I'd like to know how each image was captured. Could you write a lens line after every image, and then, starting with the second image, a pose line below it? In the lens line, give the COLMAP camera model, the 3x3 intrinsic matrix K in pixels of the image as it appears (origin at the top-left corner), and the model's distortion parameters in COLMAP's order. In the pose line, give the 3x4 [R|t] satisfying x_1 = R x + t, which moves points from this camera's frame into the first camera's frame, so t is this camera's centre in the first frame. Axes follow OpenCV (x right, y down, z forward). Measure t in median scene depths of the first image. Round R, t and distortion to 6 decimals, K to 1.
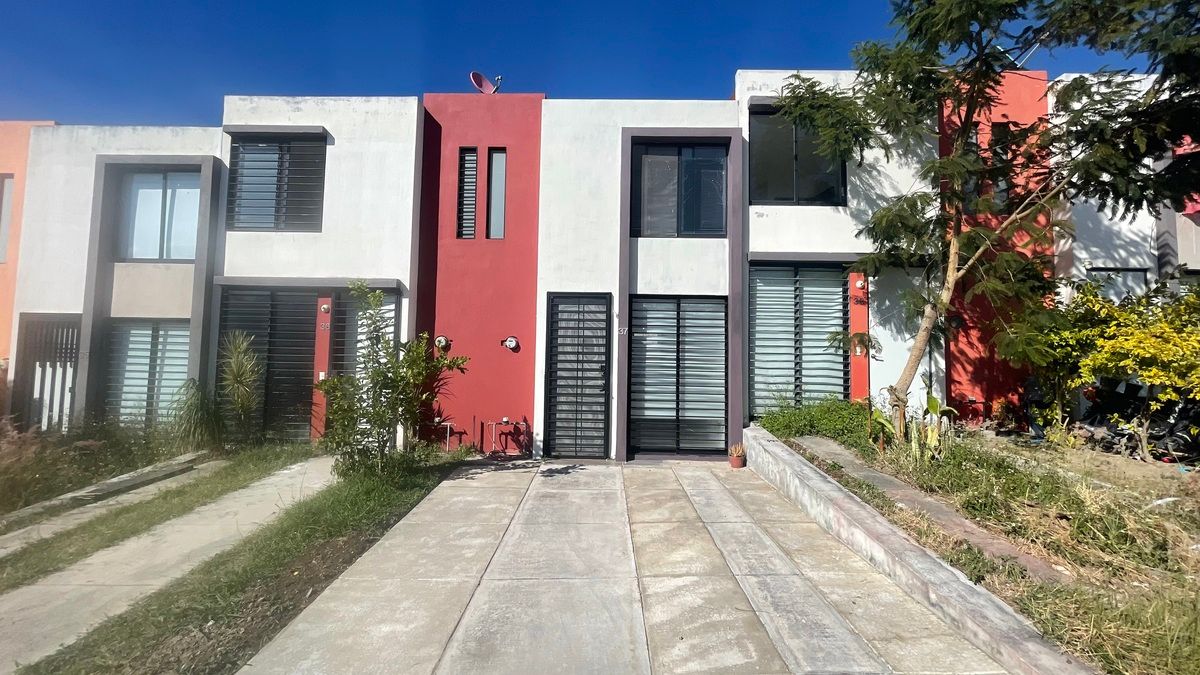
lens RADIAL K [[482.7, 0, 594.2], [0, 482.7, 337.2], [0, 0, 1]] dist [-0.003785, 0.002867]
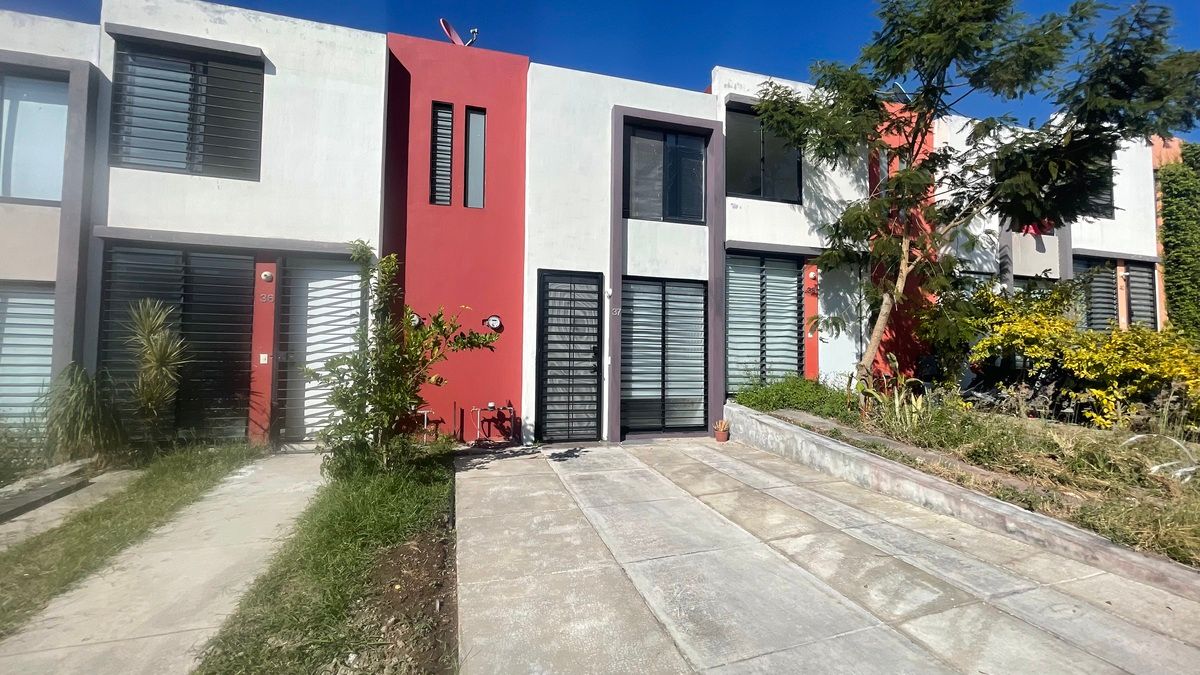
lens RADIAL K [[482.7, 0, 597.0], [0, 482.7, 336.4], [0, 0, 1]] dist [-0.003785, 0.002867]
pose [[0.956424, 0.007503, 0.291884, -0.265637], [-0.013024, 0.999771, 0.016979, 0.021672], [-0.291689, -0.020041, 0.956303, 0.059895]]
